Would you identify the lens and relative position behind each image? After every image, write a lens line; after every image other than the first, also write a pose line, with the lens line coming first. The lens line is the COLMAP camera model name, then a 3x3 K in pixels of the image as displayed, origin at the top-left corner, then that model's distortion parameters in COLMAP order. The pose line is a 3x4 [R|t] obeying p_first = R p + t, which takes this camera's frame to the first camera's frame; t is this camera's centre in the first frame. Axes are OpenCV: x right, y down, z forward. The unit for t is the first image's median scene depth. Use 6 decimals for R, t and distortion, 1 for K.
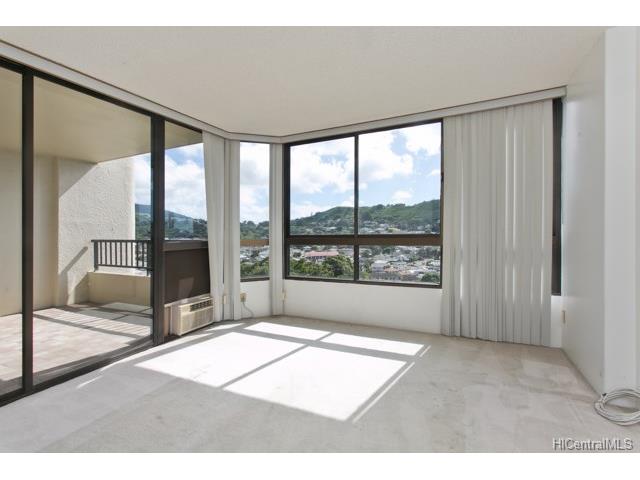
lens RADIAL K [[303.7, 0, 322.6], [0, 303.7, 238.6], [0, 0, 1]] dist [-0.000026, -0.000090]
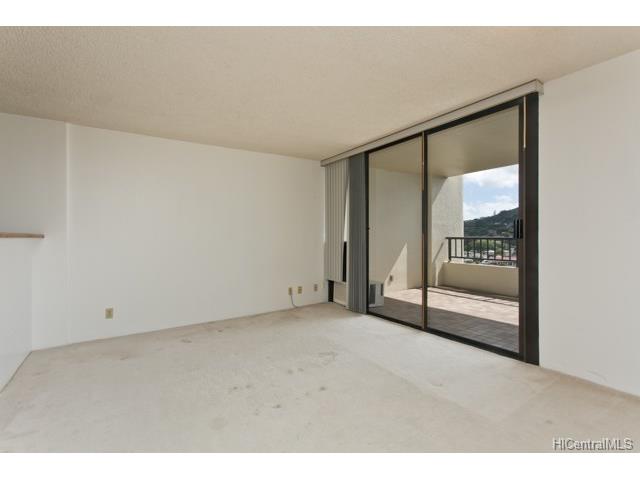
lens RADIAL K [[303.7, 0, 322.6], [0, 303.7, 238.6], [0, 0, 1]] dist [-0.000026, -0.000090]
pose [[0.860832, 0.007584, -0.508833, -0.557009], [-0.010505, 0.999941, -0.002867, 0.019495], [0.508781, 0.007813, 0.860860, -0.374983]]
